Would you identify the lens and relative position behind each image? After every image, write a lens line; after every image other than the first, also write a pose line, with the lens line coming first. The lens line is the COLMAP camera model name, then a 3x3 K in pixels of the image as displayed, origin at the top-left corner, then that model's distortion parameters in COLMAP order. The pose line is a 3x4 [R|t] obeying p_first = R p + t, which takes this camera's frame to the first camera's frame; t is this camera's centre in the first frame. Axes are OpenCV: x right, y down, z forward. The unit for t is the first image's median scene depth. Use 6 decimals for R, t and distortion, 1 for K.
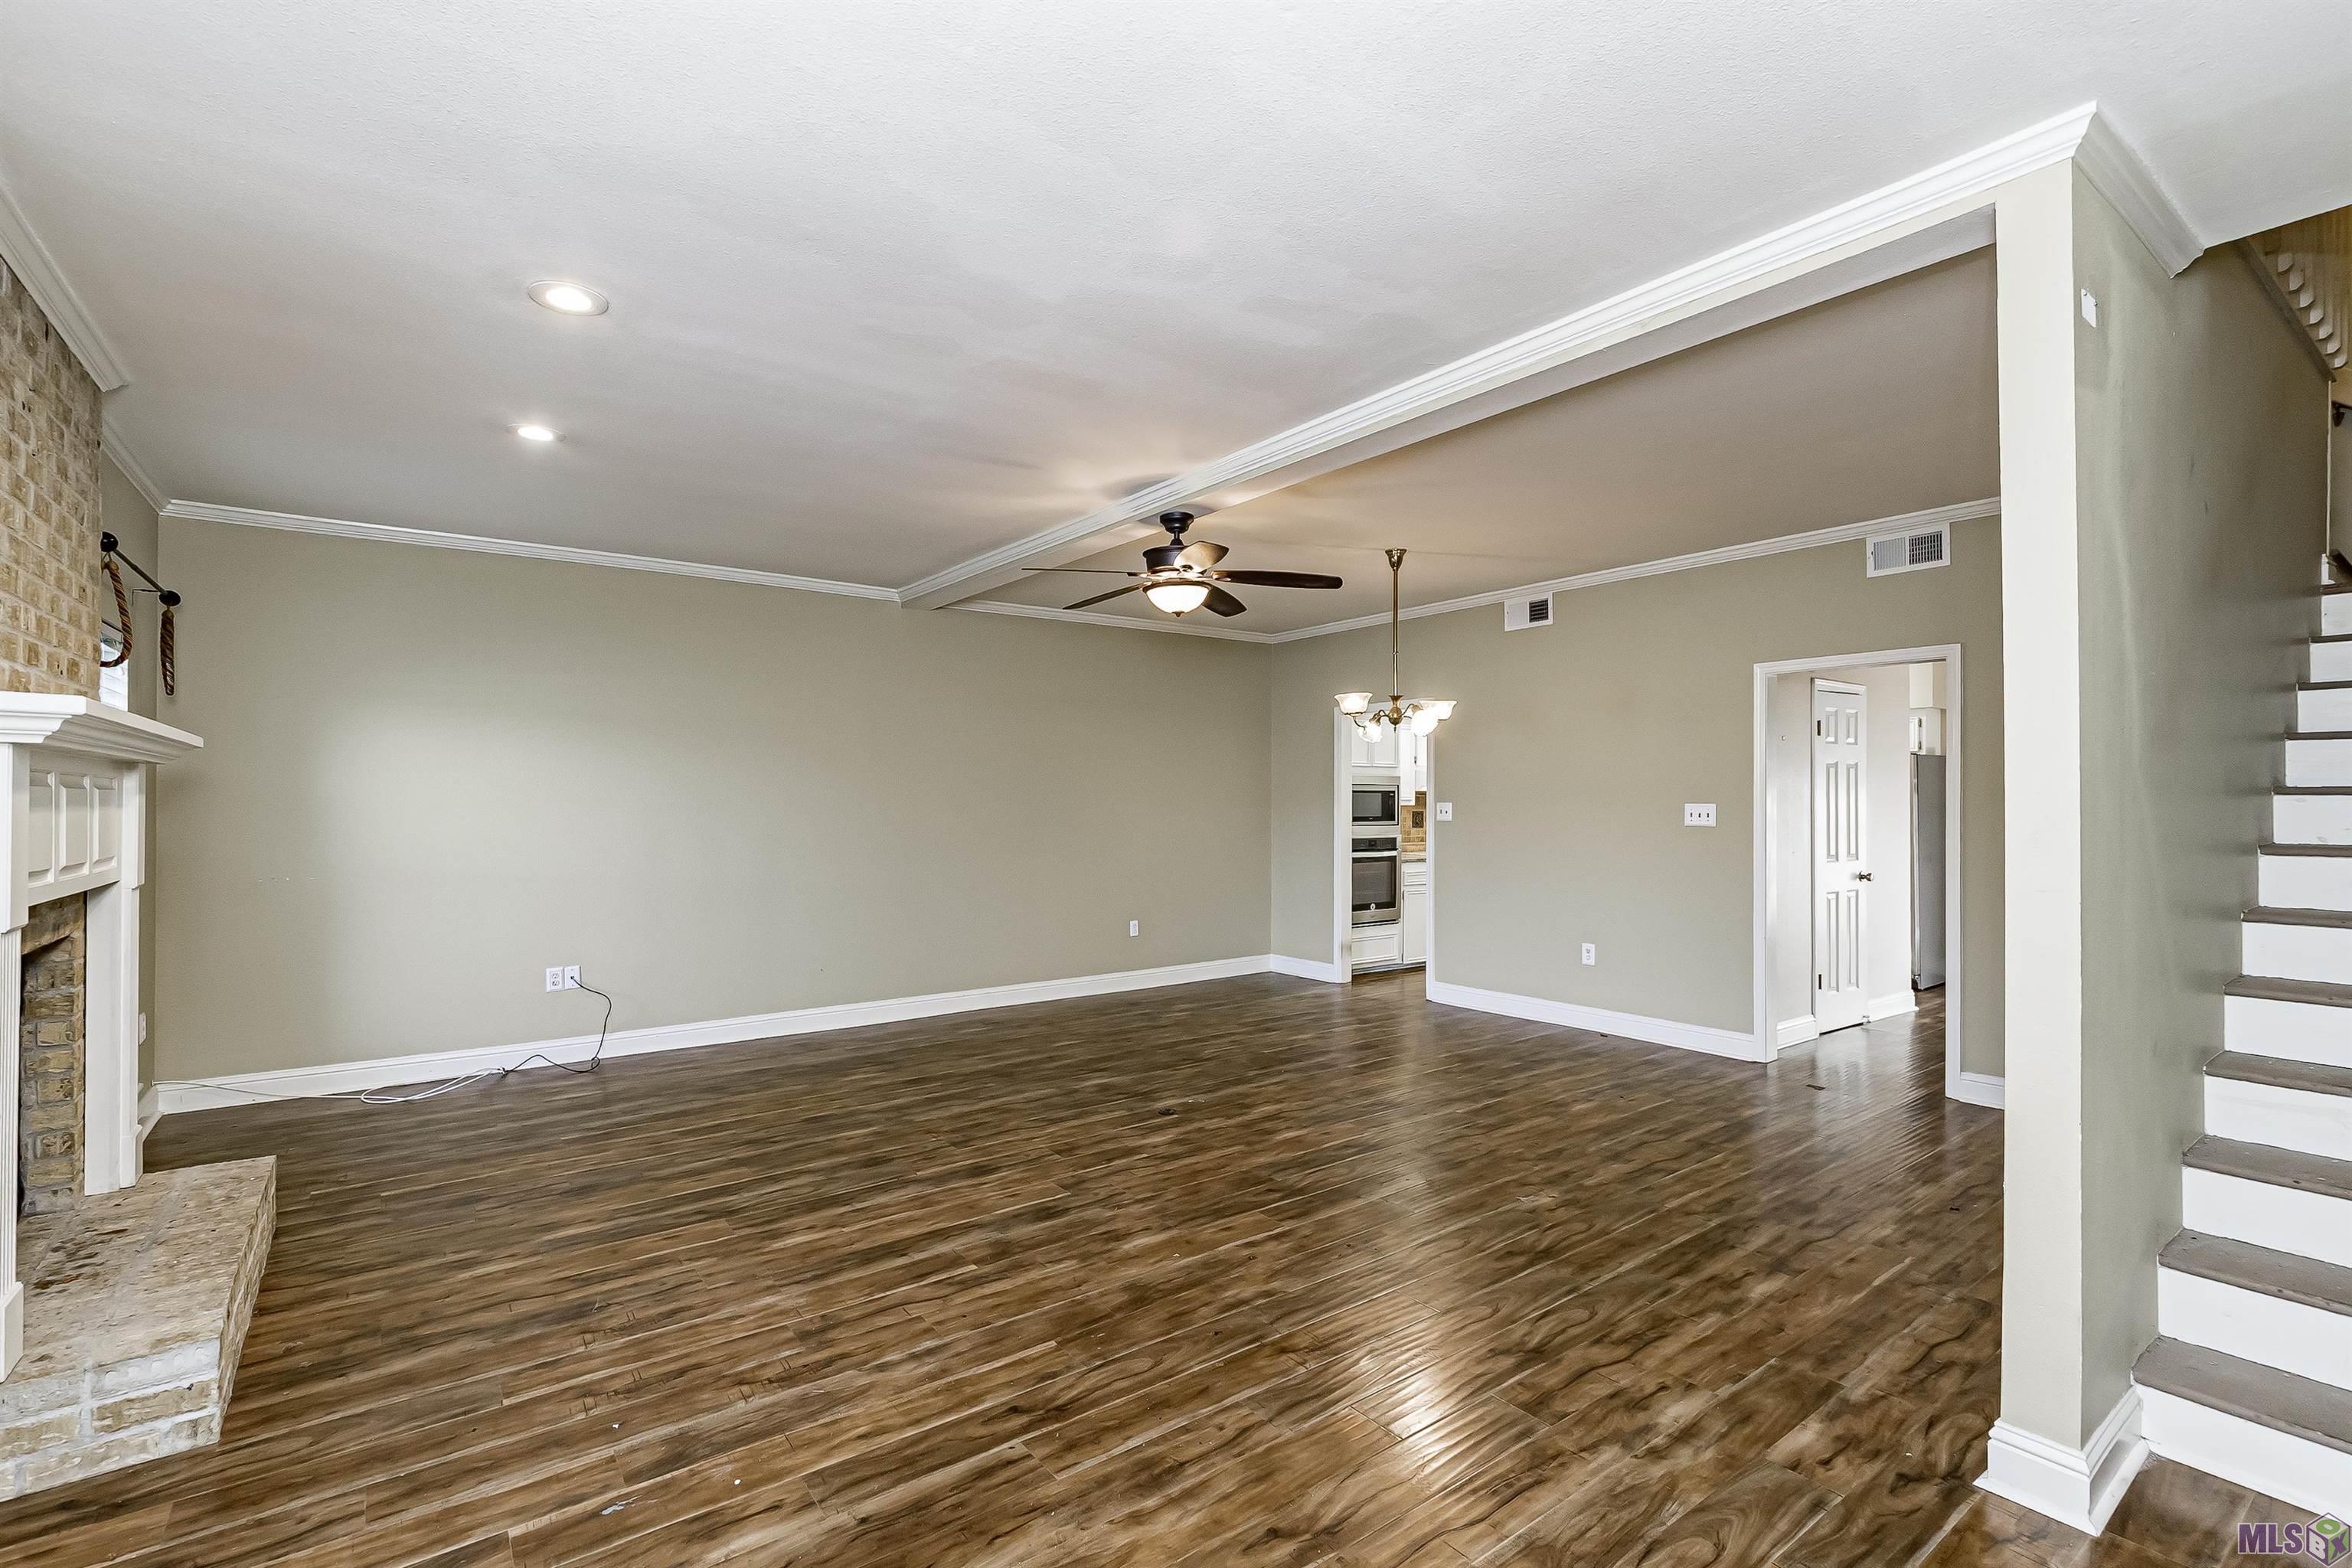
lens RADIAL K [[1055.1, 0, 1175.9], [0, 1055.1, 792.8], [0, 0, 1]] dist [-0.001968, -0.000356]
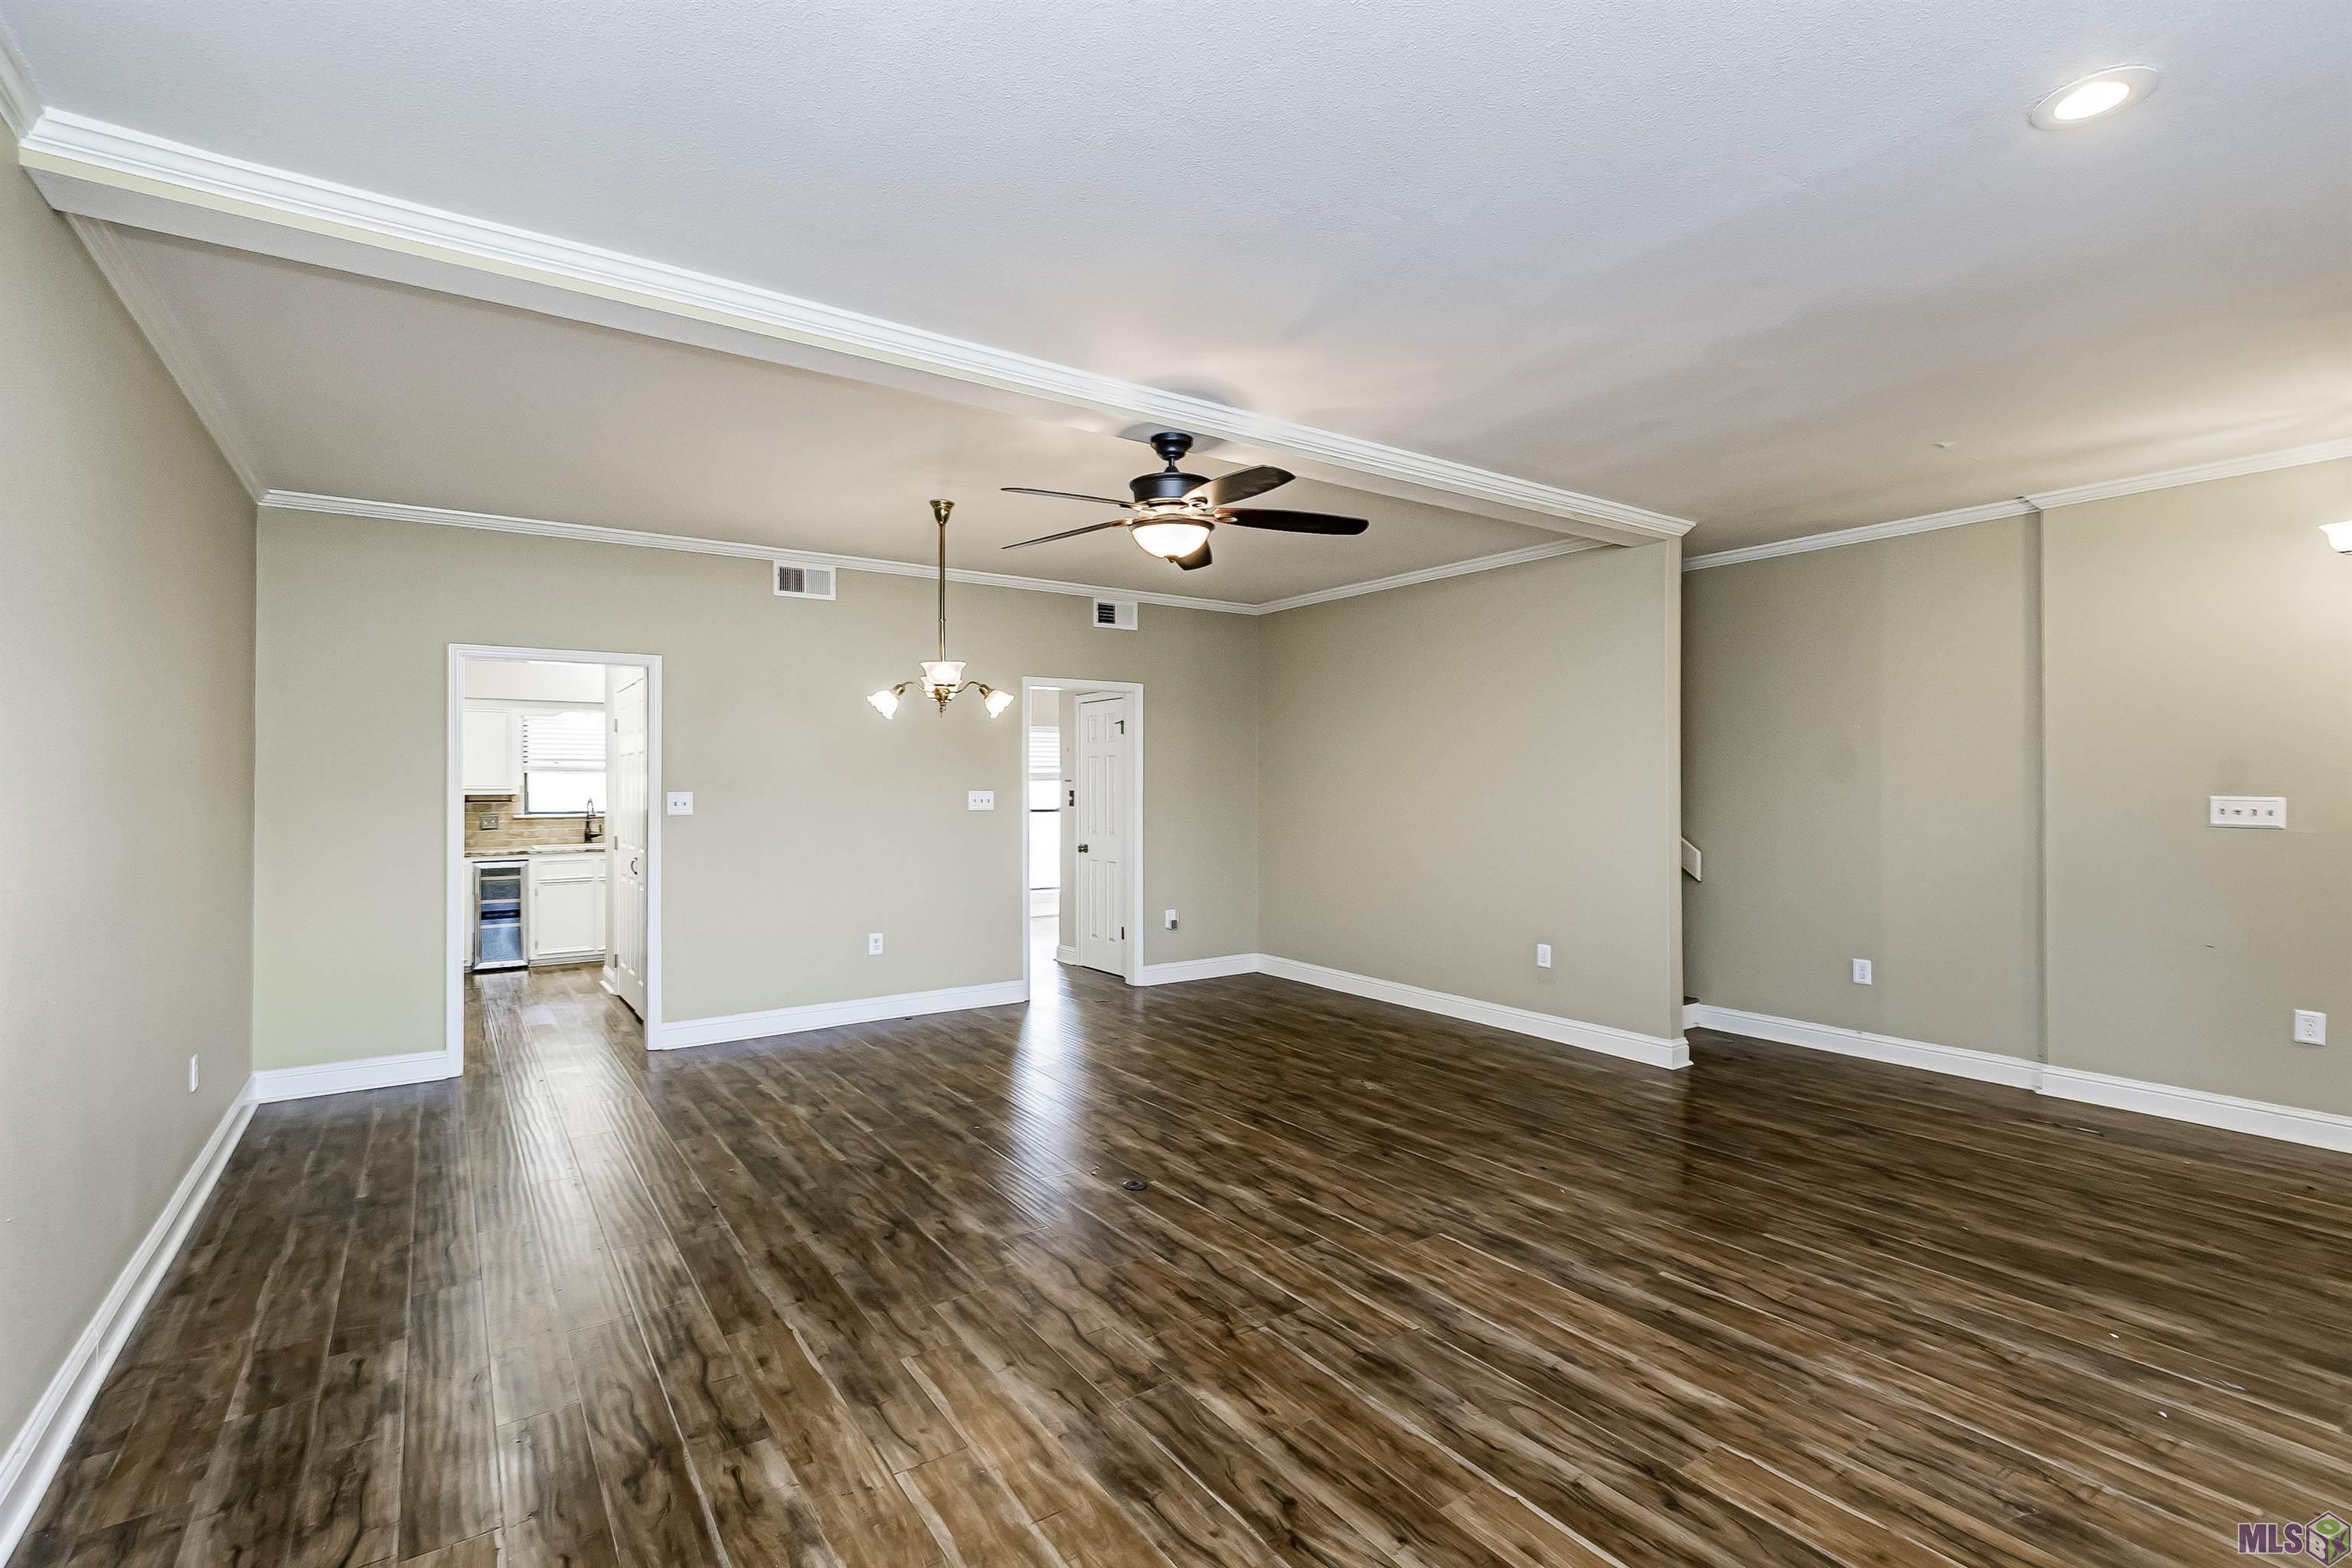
lens RADIAL K [[1101.4, 0, 1173.3], [0, 1101.4, 775.1], [0, 0, 1]] dist [-0.004536, 0.004926]
pose [[0.023140, 0.007938, 0.999701, -1.058661], [-0.004113, 0.999961, -0.007845, 0.020735], [-0.999724, -0.003930, 0.023172, 1.275418]]
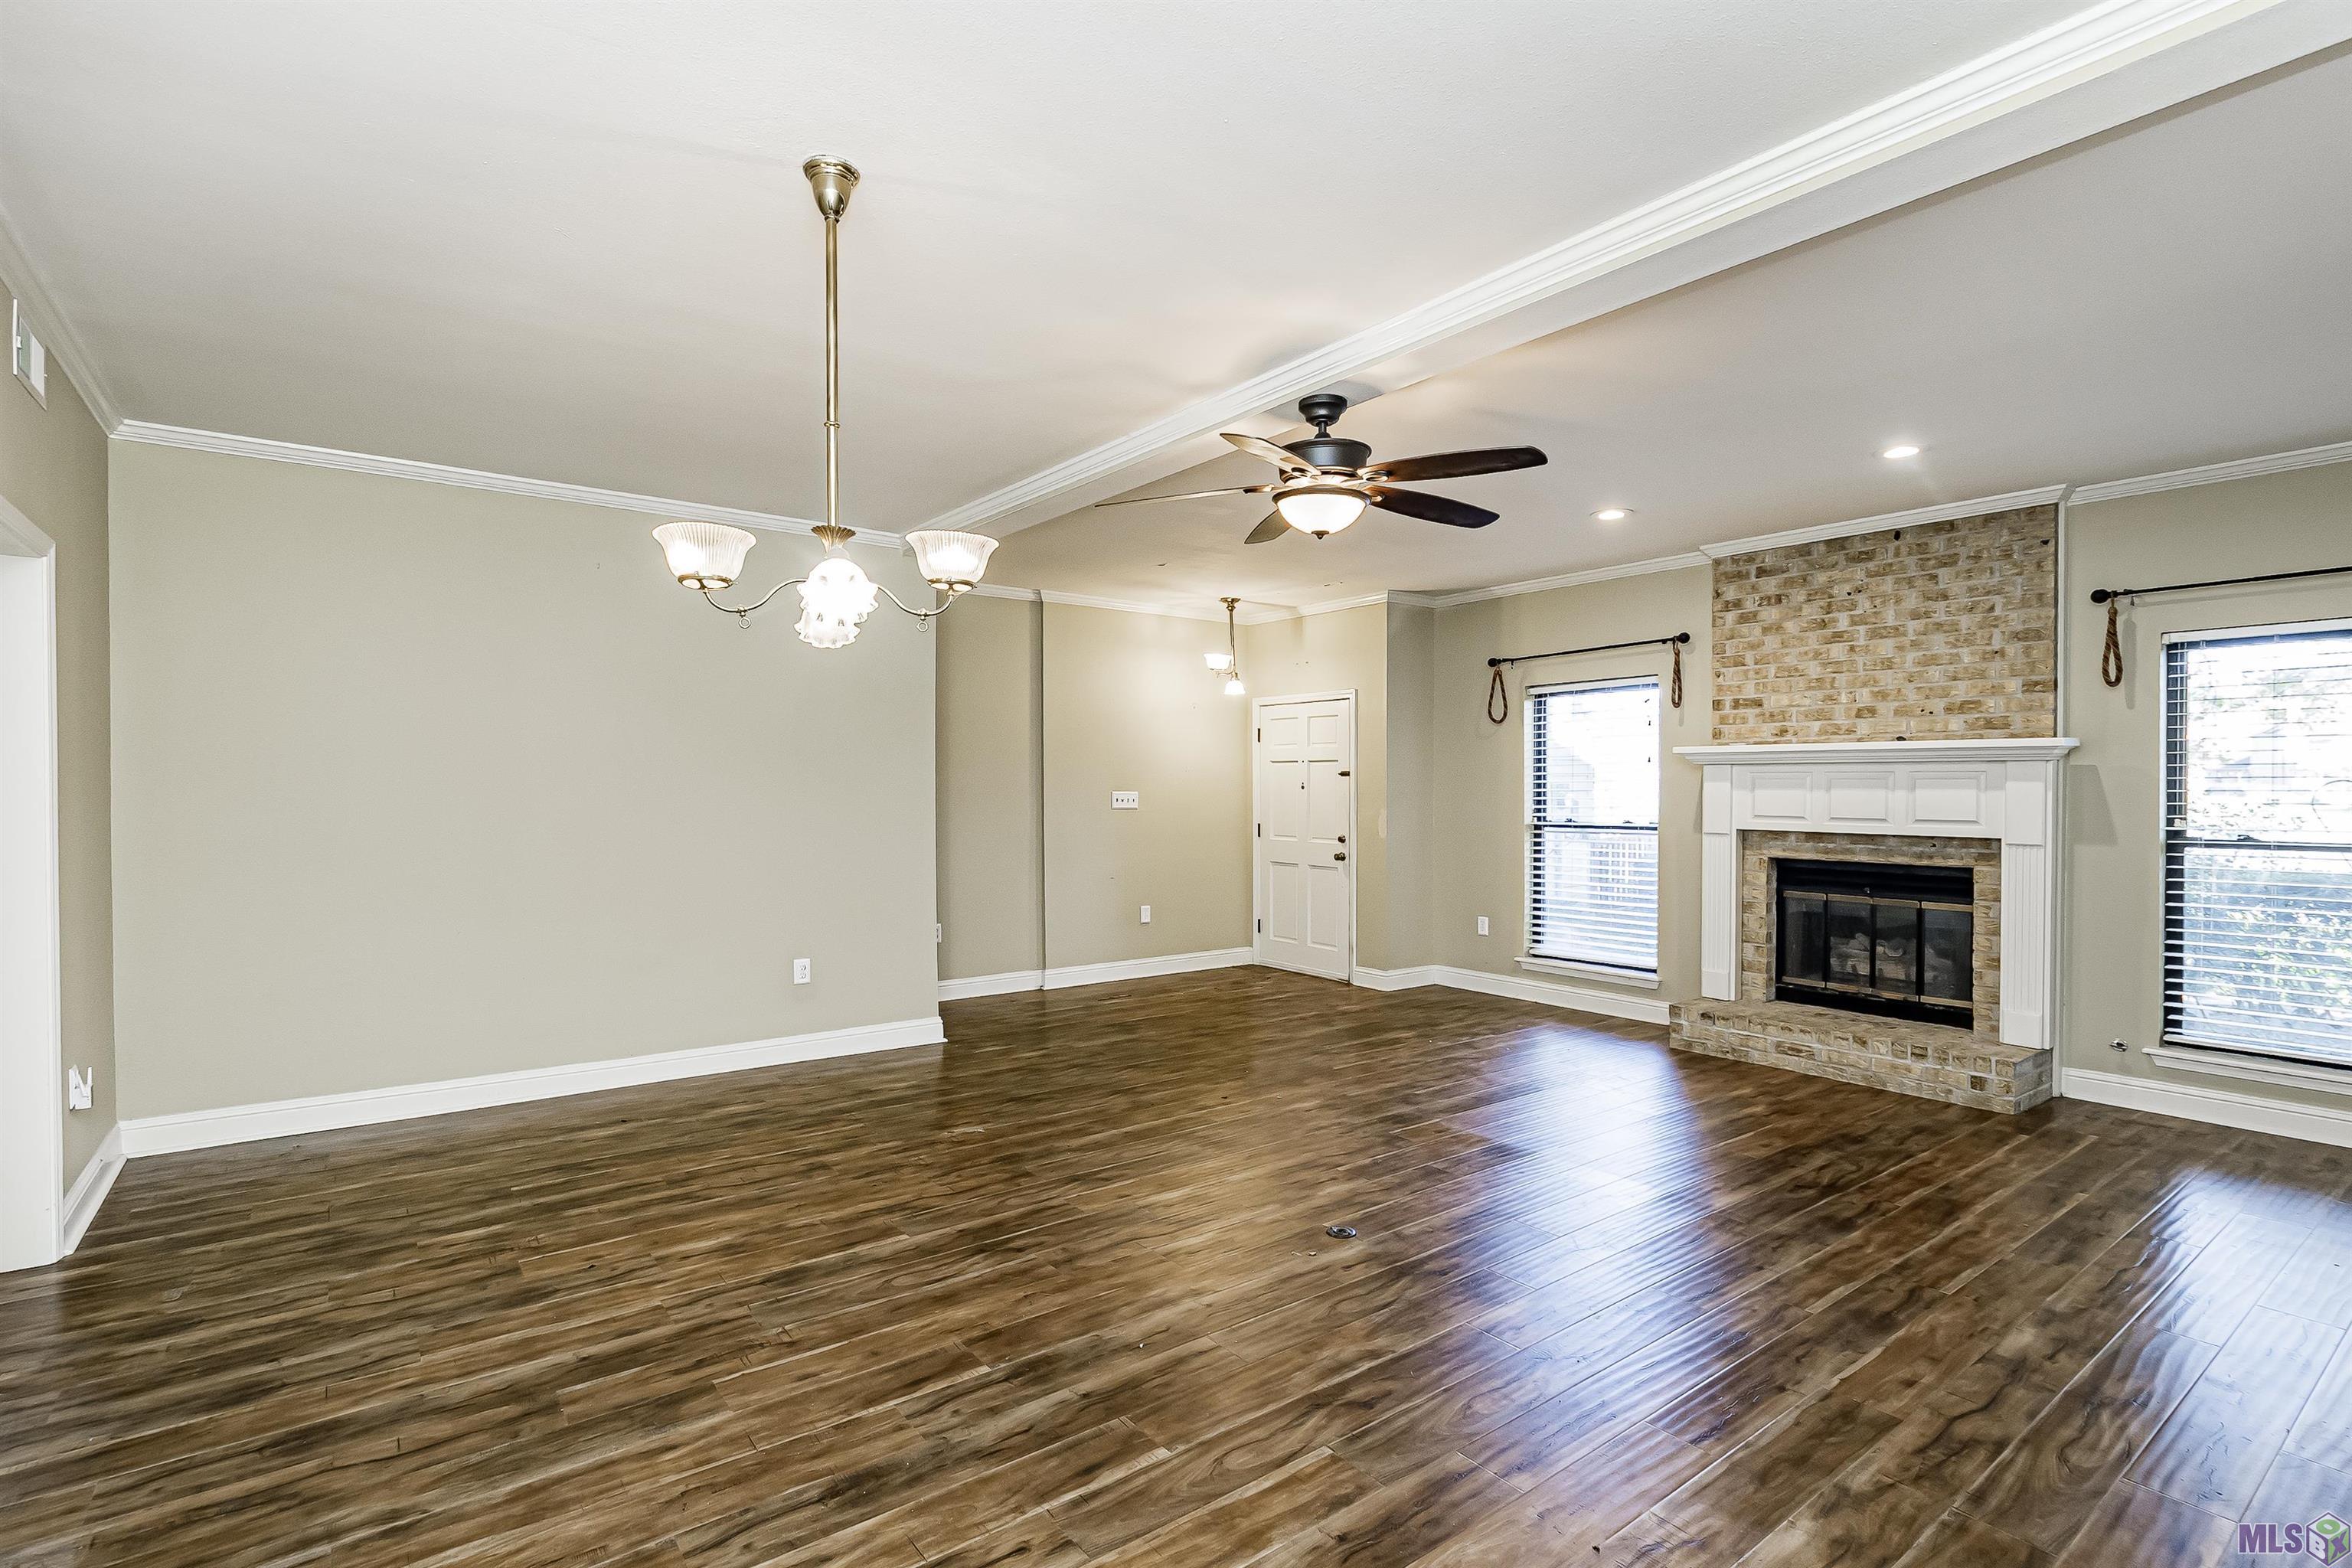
lens RADIAL K [[1055.1, 0, 1175.9], [0, 1055.1, 792.8], [0, 0, 1]] dist [-0.001968, -0.000356]
pose [[-0.999984, -0.001353, -0.005436, 0.136031], [-0.001371, 0.999994, 0.003308, 0.026927], [0.005432, 0.003316, -0.999980, 2.227971]]
